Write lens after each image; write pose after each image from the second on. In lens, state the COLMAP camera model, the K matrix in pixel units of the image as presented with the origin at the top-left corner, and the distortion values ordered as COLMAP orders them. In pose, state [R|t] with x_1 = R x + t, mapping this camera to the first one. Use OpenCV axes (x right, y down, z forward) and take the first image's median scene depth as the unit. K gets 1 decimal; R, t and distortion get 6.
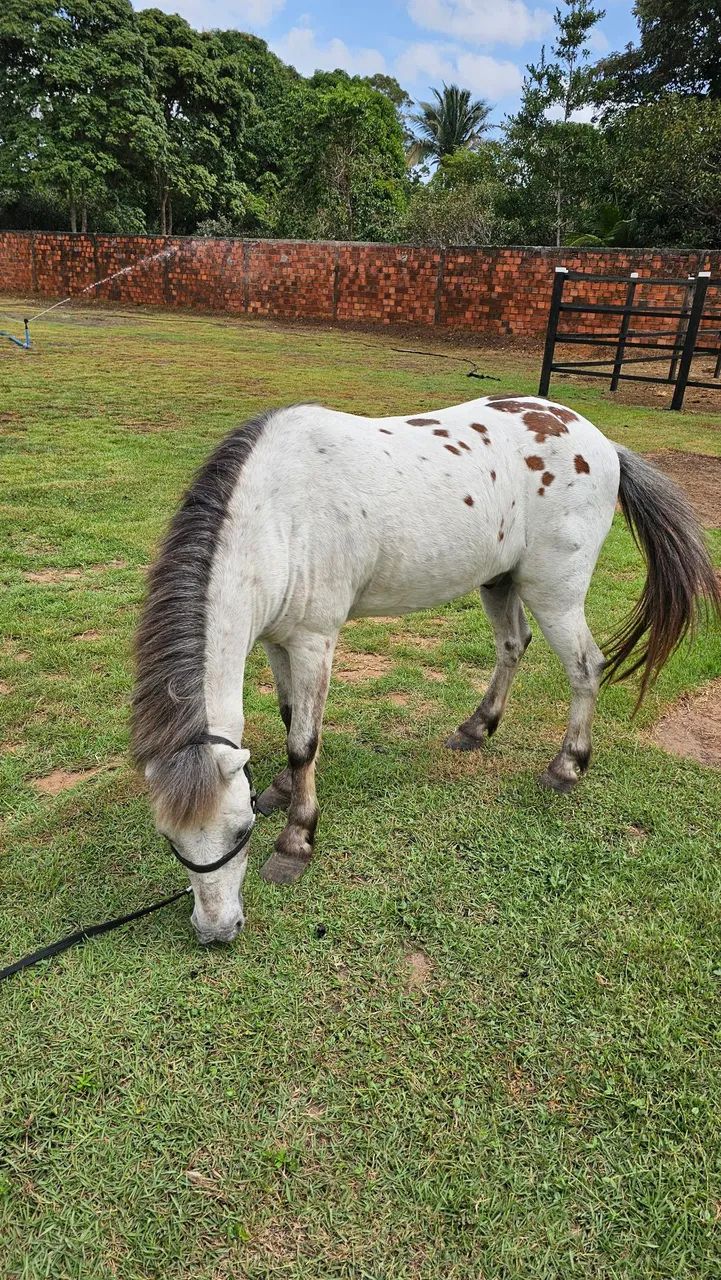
lens RADIAL K [[847.2, 0, 365.8], [0, 847.2, 635.6], [0, 0, 1]] dist [0.020387, -0.028213]
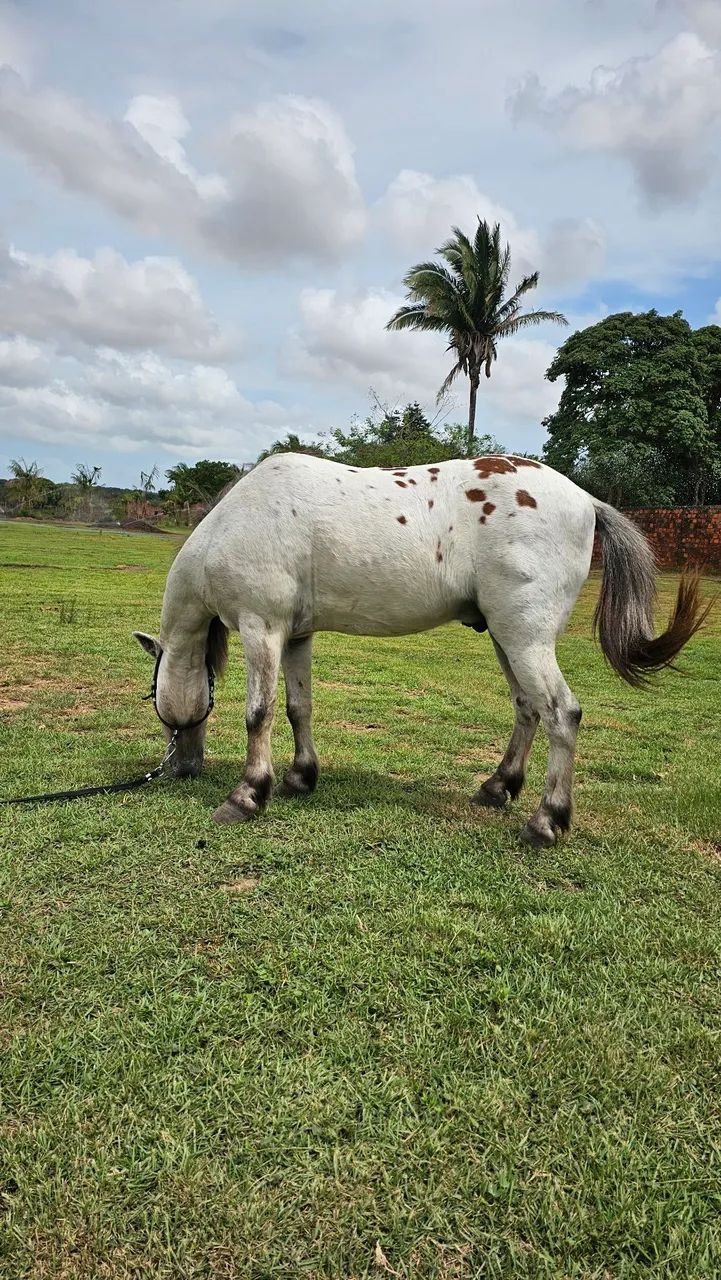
lens RADIAL K [[847.2, 0, 367.2], [0, 847.2, 645.5], [0, 0, 1]] dist [0.020387, -0.028213]
pose [[0.806970, 0.057688, -0.587768, 0.709548], [-0.232504, 0.945883, -0.226378, 0.258992], [0.542901, 0.319338, 0.776712, 0.098786]]
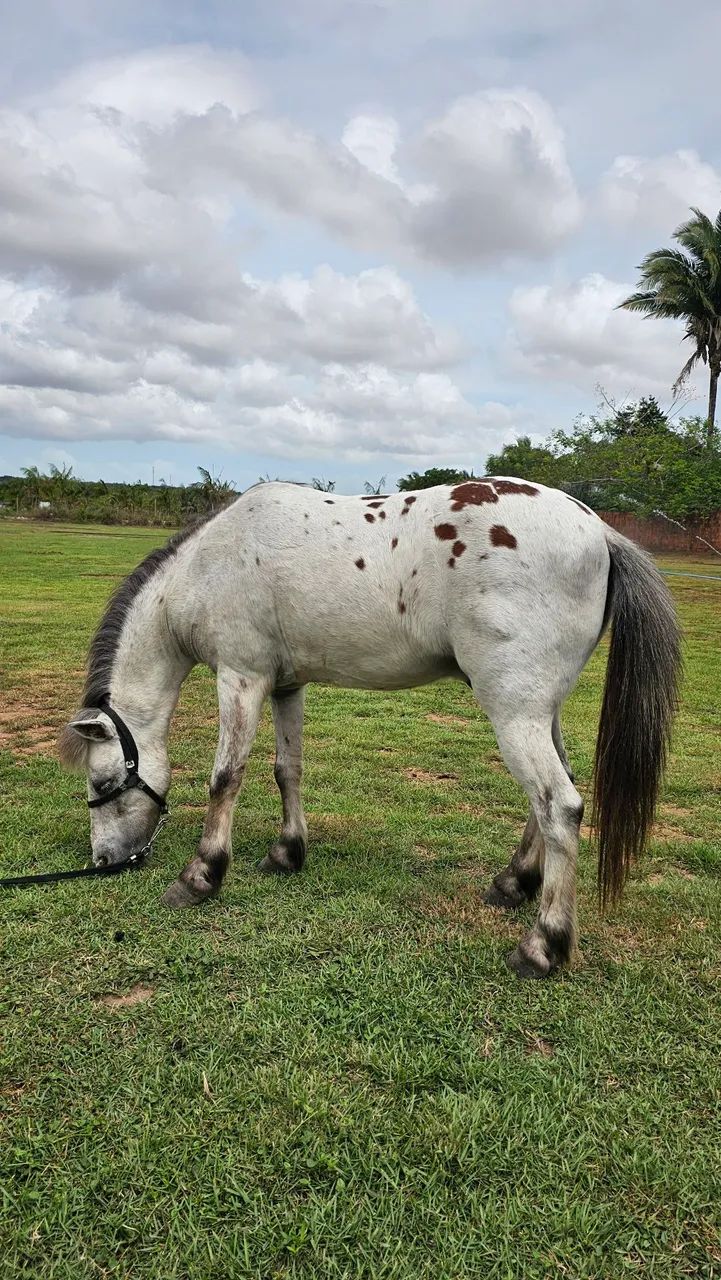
lens RADIAL K [[847.2, 0, 370.4], [0, 847.2, 646.5], [0, 0, 1]] dist [0.020387, -0.028213]
pose [[0.613926, 0.068341, -0.786400, 0.820143], [-0.301877, 0.940842, -0.153907, 0.073613], [0.729360, 0.331883, 0.598238, 0.405720]]
